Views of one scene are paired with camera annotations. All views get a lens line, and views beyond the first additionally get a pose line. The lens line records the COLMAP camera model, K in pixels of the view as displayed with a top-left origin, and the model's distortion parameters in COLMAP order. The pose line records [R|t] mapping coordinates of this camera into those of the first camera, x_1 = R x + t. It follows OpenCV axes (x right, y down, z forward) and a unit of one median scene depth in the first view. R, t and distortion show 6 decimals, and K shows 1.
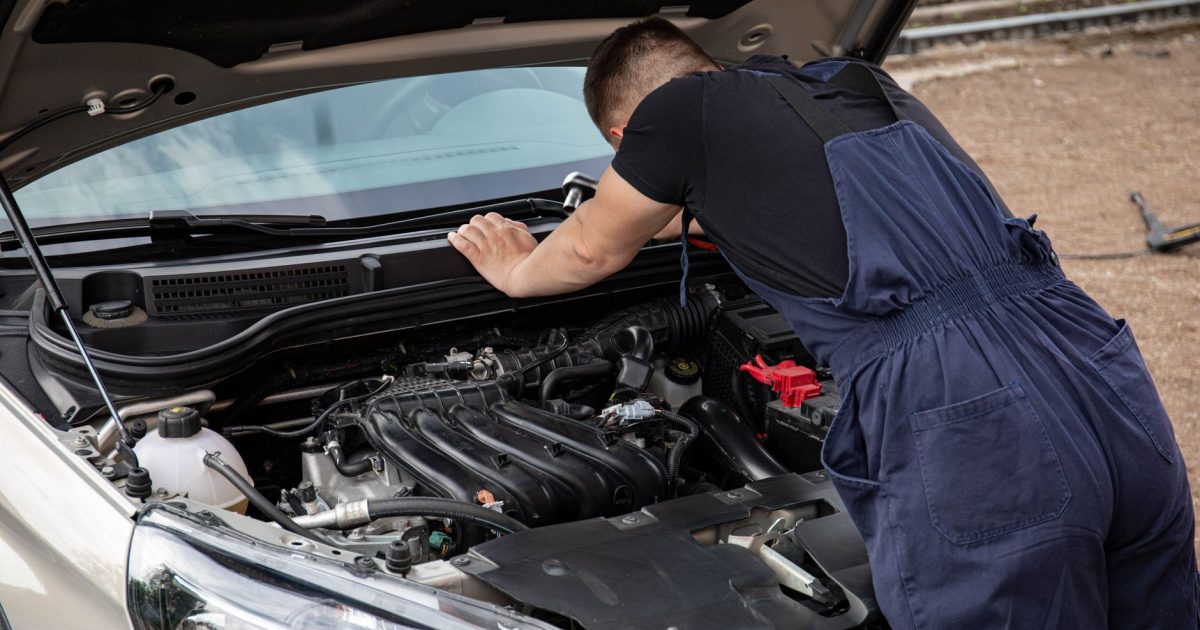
lens RADIAL K [[1789.5, 0, 600.0], [0, 1789.5, 315.0], [0, 0, 1]] dist [0.150680, 0.035042]
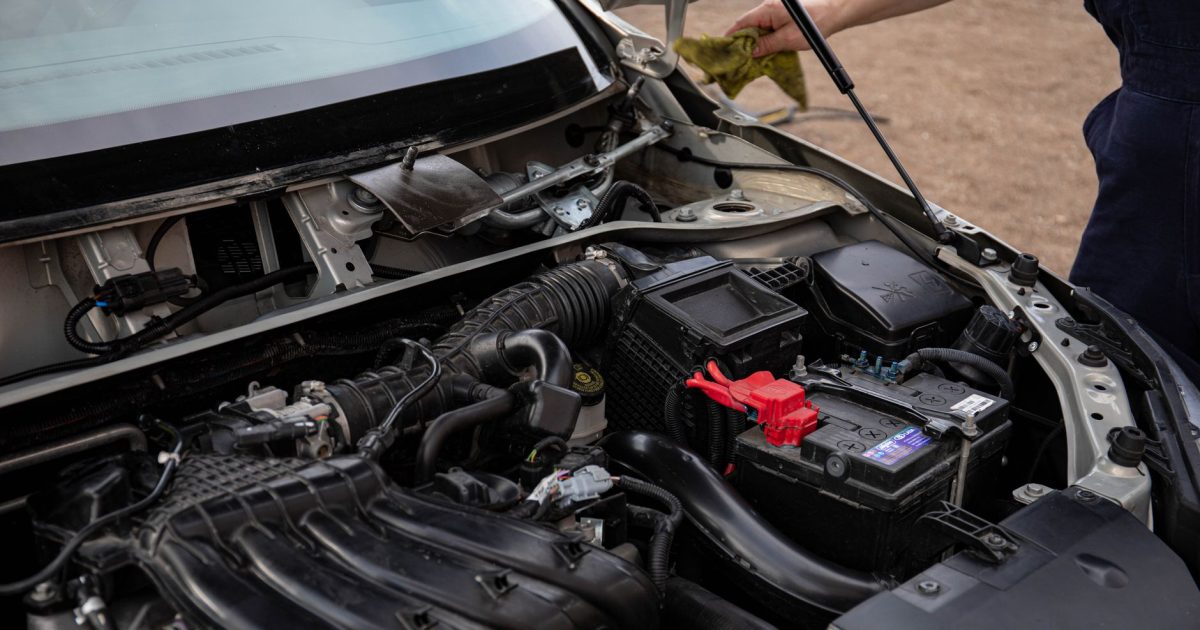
lens RADIAL K [[1789.5, 0, 600.0], [0, 1789.5, 315.0], [0, 0, 1]] dist [0.150680, 0.035042]
pose [[0.974788, -0.042374, 0.219071, -0.101187], [0.028774, 0.997477, 0.064901, -0.041425], [-0.221268, -0.056961, 0.973548, 0.379697]]
